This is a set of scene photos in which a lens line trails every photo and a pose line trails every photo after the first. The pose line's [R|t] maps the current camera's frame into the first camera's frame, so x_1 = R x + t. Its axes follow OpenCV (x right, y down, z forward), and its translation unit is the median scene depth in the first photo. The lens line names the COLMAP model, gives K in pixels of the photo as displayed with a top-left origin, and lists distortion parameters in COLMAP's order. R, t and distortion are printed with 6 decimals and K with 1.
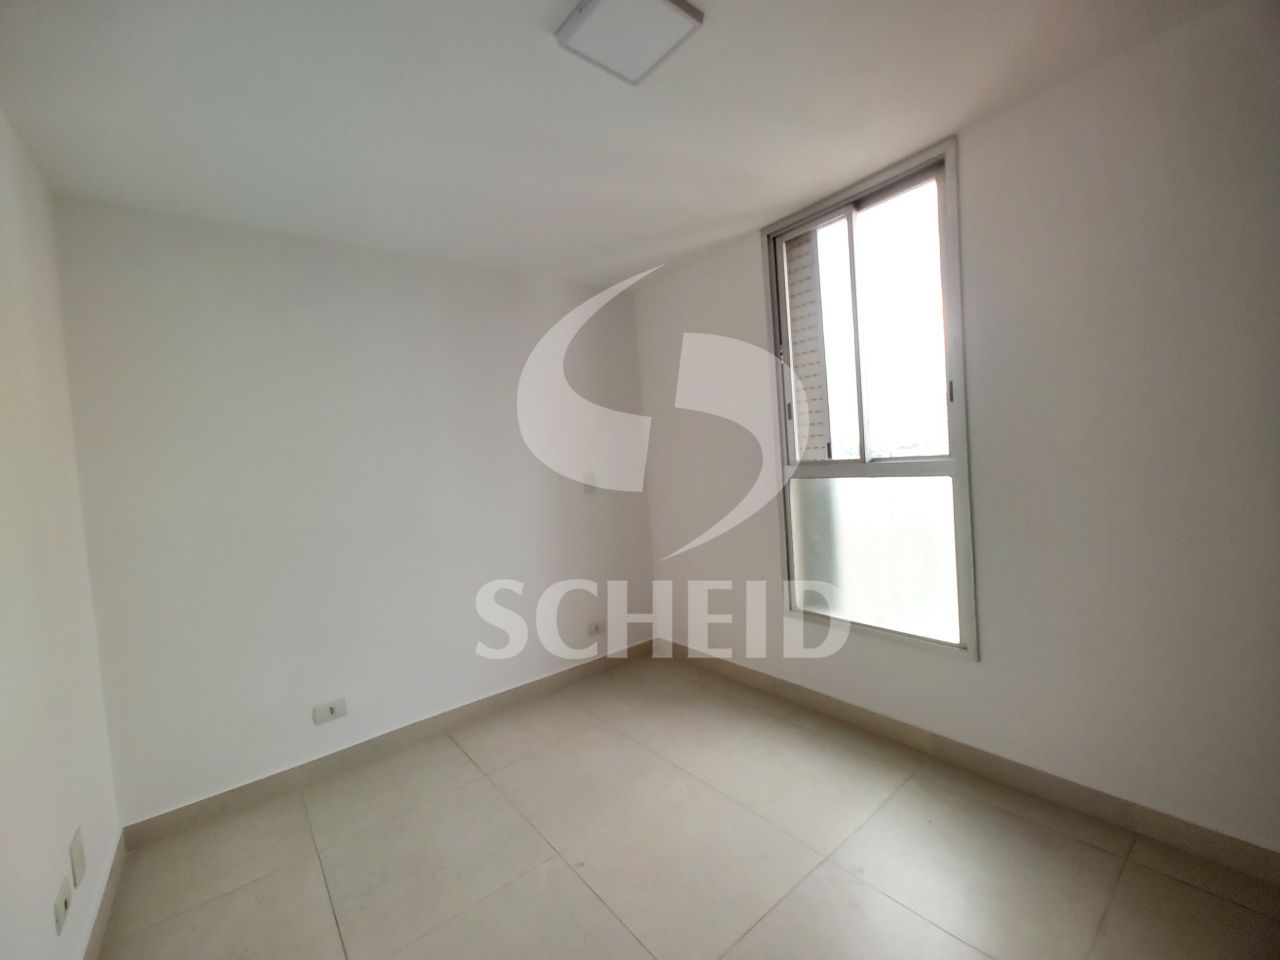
lens RADIAL K [[526.7, 0, 646.9], [0, 526.7, 479.3], [0, 0, 1]] dist [0.001266, 0.000002]
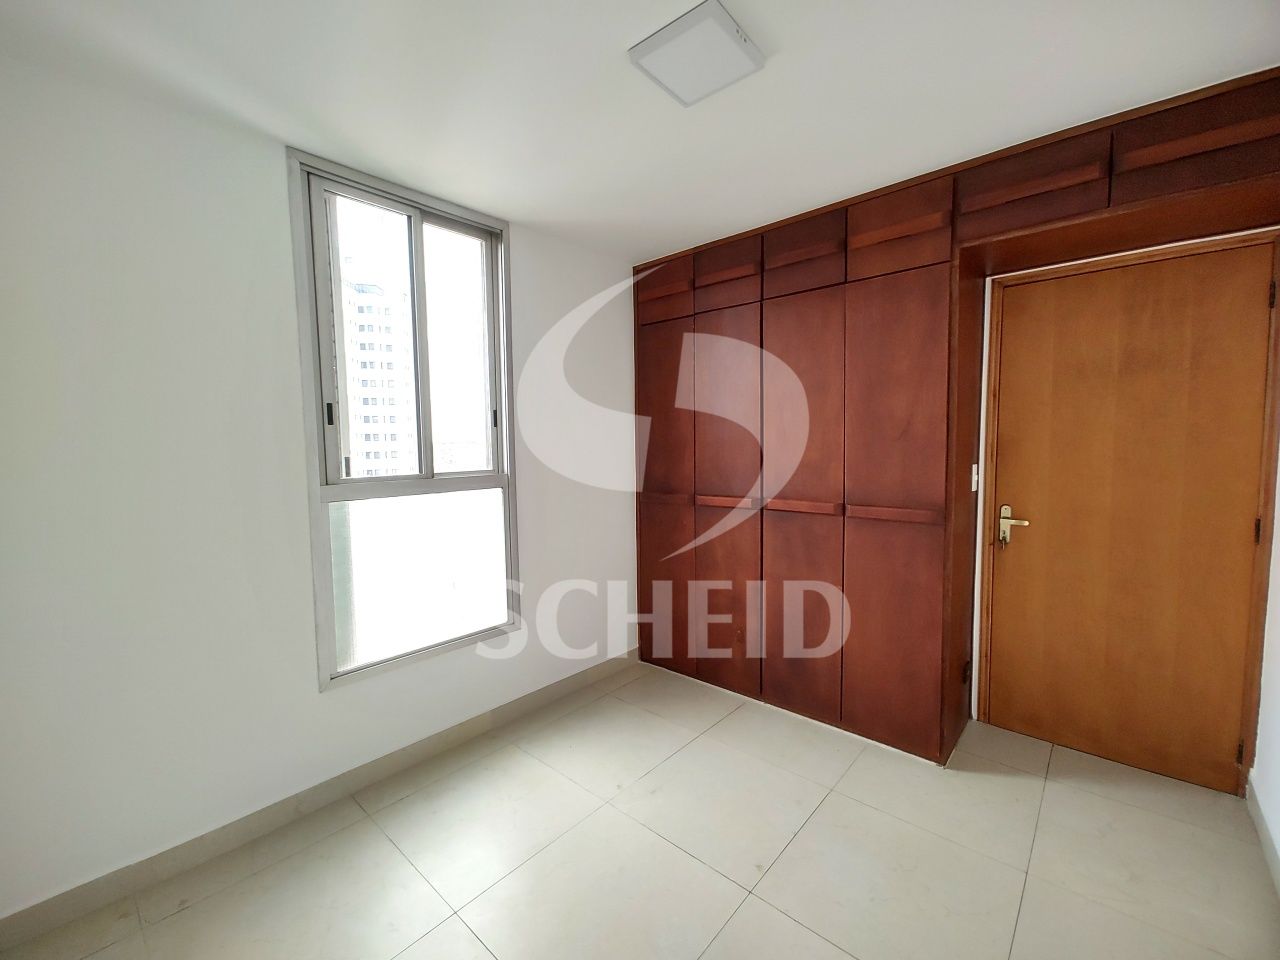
lens RADIAL K [[526.7, 0, 646.9], [0, 526.7, 479.3], [0, 0, 1]] dist [0.001266, 0.000002]
pose [[-0.160675, -0.001622, 0.987006, -0.614677], [0.067711, 0.997625, 0.012662, -0.014942], [-0.984682, 0.068866, -0.160183, 0.759395]]
